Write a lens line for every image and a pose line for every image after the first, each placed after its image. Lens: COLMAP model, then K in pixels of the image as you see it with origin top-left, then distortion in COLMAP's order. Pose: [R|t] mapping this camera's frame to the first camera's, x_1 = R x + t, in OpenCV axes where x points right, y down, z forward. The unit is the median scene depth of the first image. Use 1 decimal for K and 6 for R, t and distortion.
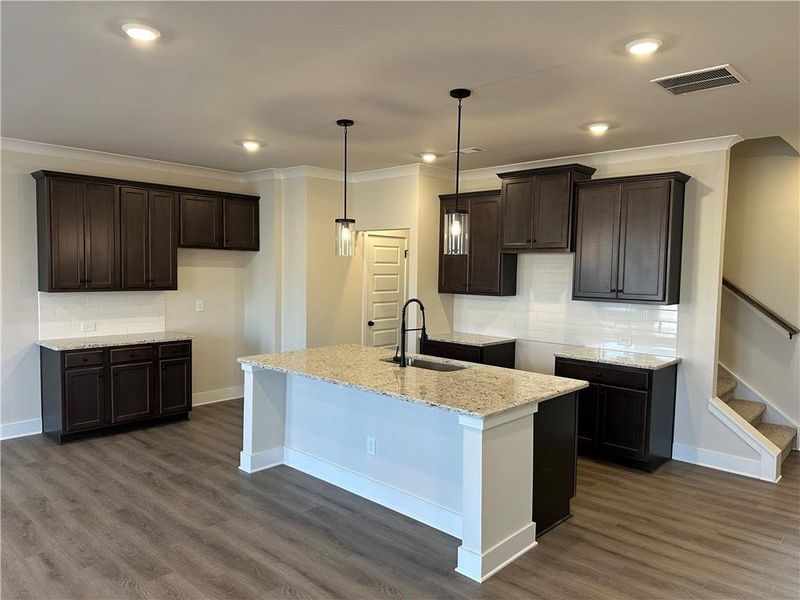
lens RADIAL K [[561.4, 0, 398.4], [0, 561.4, 301.2], [0, 0, 1]] dist [0.020010, -0.027930]
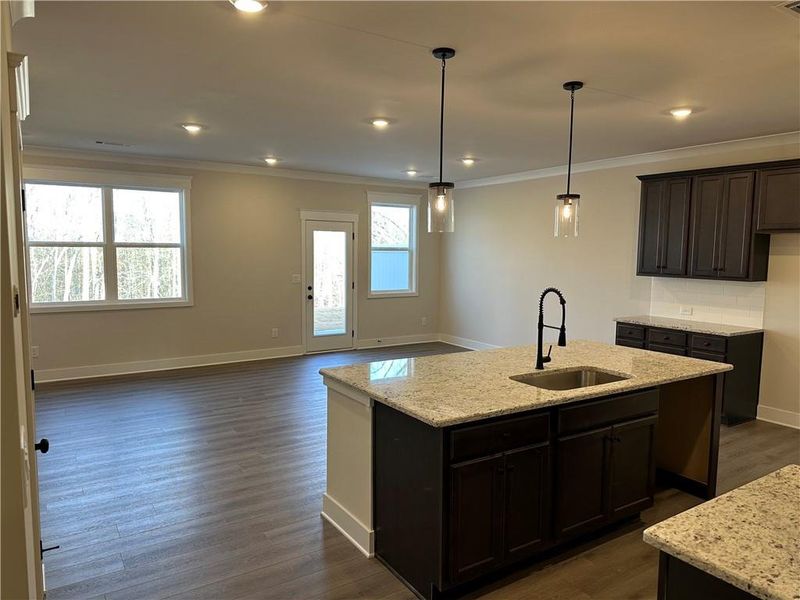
lens RADIAL K [[561.4, 0, 399.8], [0, 561.4, 303.1], [0, 0, 1]] dist [0.020010, -0.027930]
pose [[-0.259703, 0.073792, -0.962865, 0.716787], [-0.071991, 0.992822, 0.095505, -0.036653], [0.963001, 0.094120, -0.252527, 0.841561]]
